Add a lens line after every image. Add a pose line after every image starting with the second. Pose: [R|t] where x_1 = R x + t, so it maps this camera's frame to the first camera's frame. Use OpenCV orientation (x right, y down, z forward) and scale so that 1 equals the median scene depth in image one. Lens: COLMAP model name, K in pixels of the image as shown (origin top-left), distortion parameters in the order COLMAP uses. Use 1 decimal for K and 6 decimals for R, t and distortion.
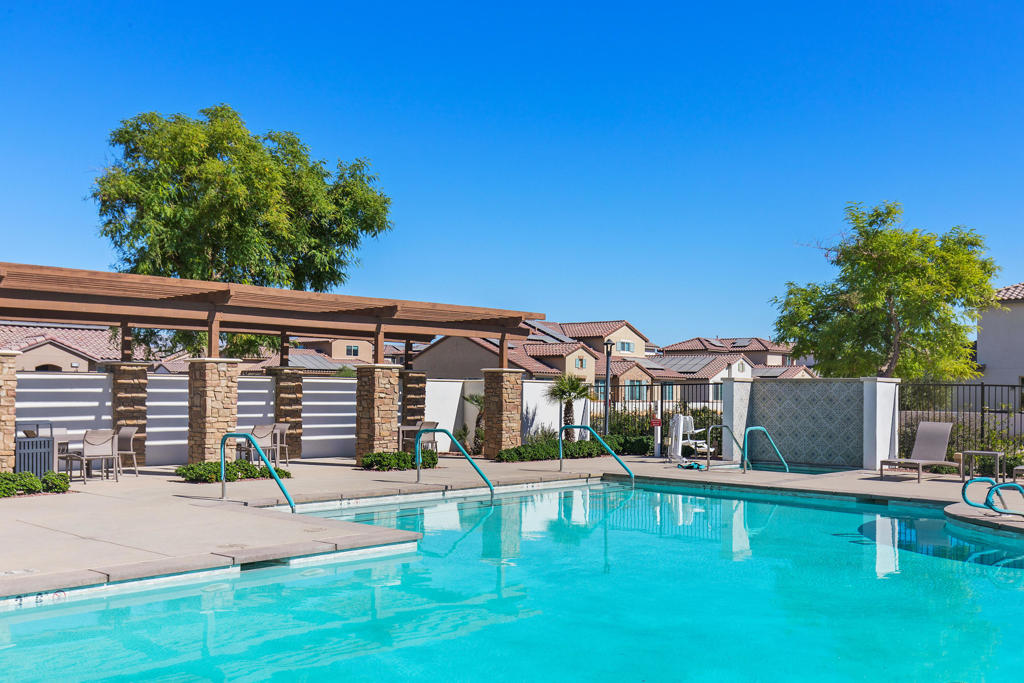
lens RADIAL K [[1025.9, 0, 512.5], [0, 1025.9, 345.2], [0, 0, 1]] dist [0.046421, 0.000000]
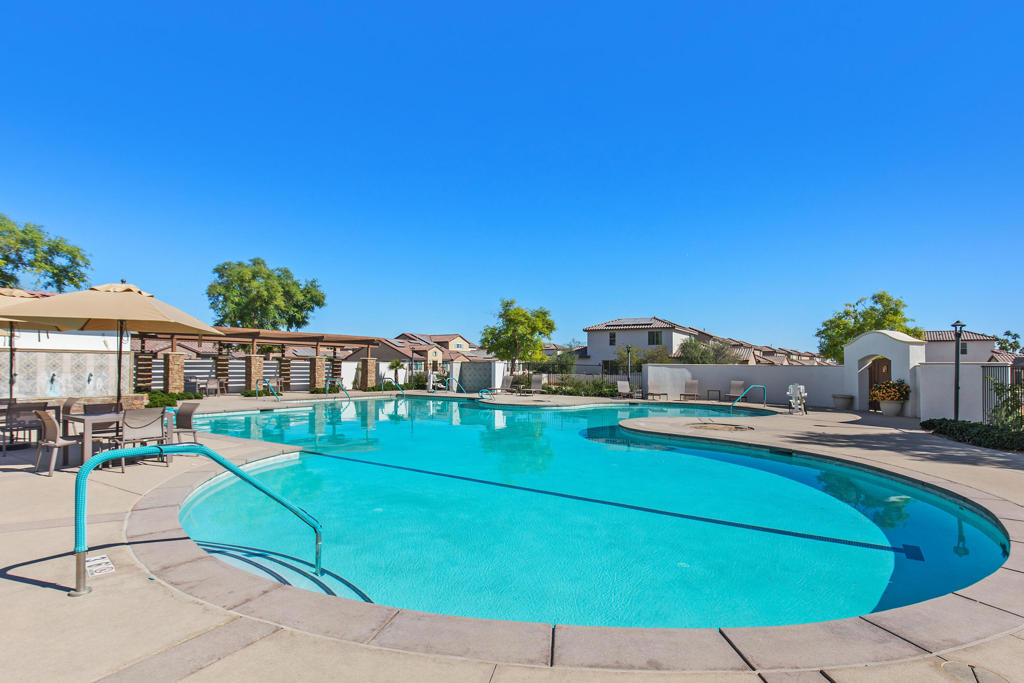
lens RADIAL K [[501.7, 0, 514.2], [0, 501.7, 354.4], [0, 0, 1]] dist [0.000862, -0.000177]
pose [[0.982322, 0.000818, 0.187198, 0.125236], [-0.004650, 0.999789, 0.020030, -0.015722], [-0.187142, -0.020546, 0.982118, -0.398703]]
